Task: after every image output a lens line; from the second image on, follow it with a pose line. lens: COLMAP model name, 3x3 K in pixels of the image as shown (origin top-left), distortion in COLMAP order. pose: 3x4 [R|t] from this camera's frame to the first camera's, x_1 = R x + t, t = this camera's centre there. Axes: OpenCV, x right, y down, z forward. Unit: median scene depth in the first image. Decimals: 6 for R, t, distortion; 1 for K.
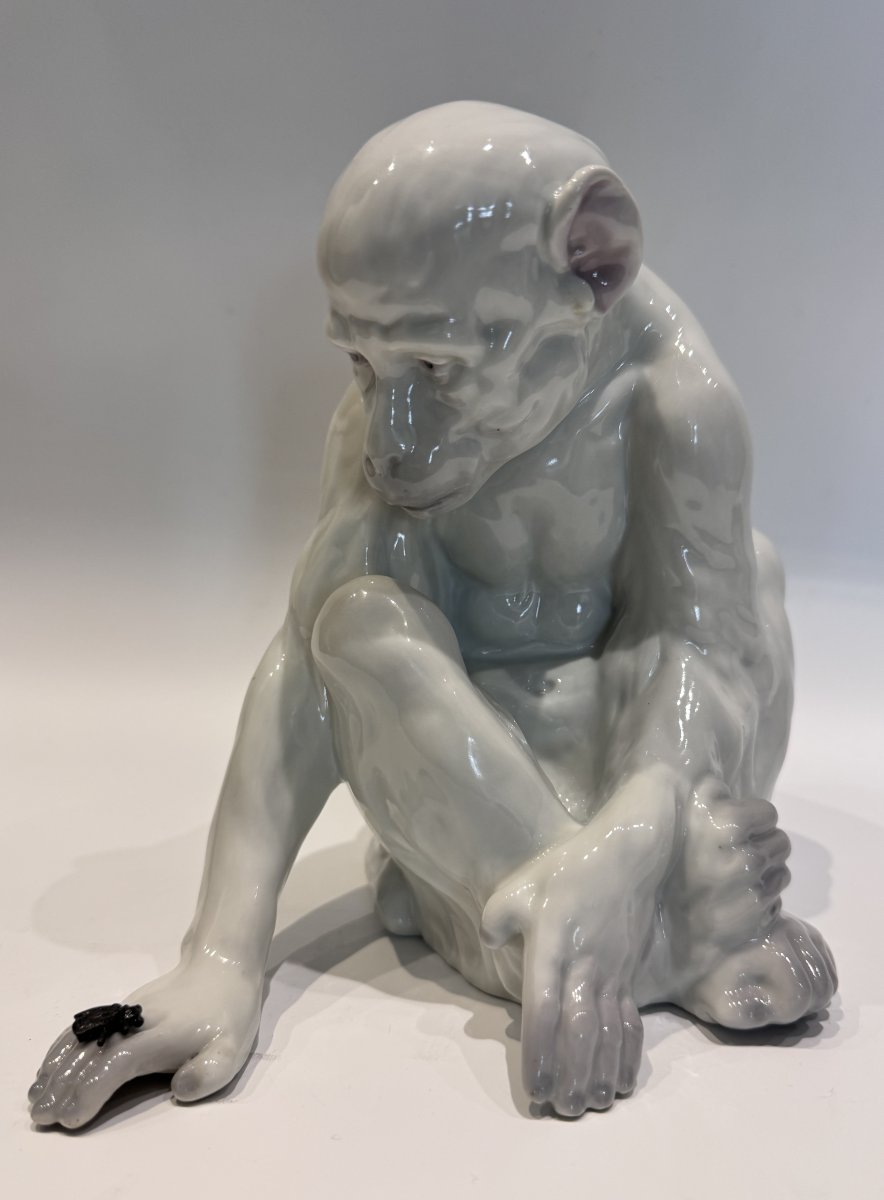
lens RADIAL K [[994.6, 0, 442.6], [0, 994.6, 616.6], [0, 0, 1]] dist [0.001632, 0.000061]
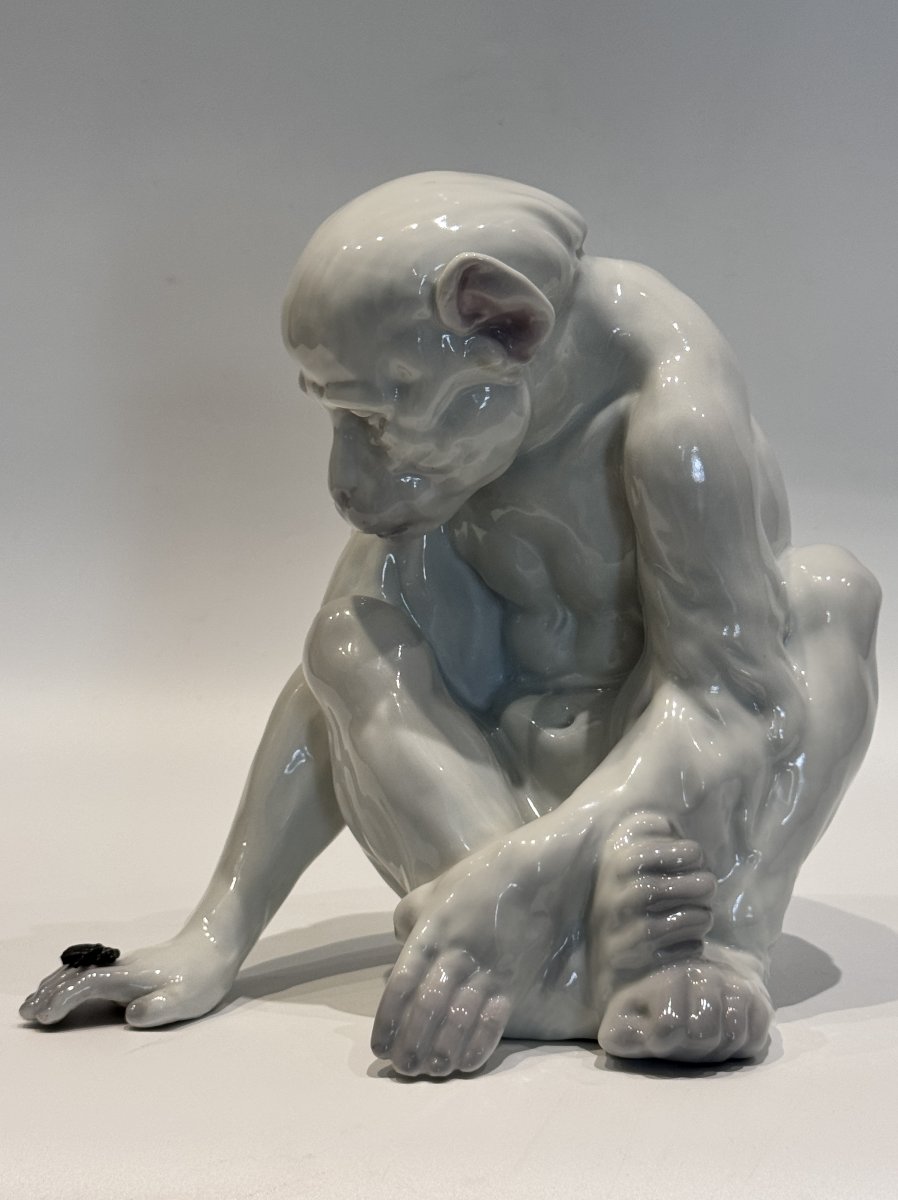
lens RADIAL K [[2052.0, 0, 447.7], [0, 2052.0, 598.1], [0, 0, 1]] dist [-0.023599, 3.064579]
pose [[0.899925, 0.033617, -0.434746, 1.103517], [-0.043323, 0.998984, -0.012433, -0.020483], [0.433887, 0.030023, 0.900467, -1.067283]]
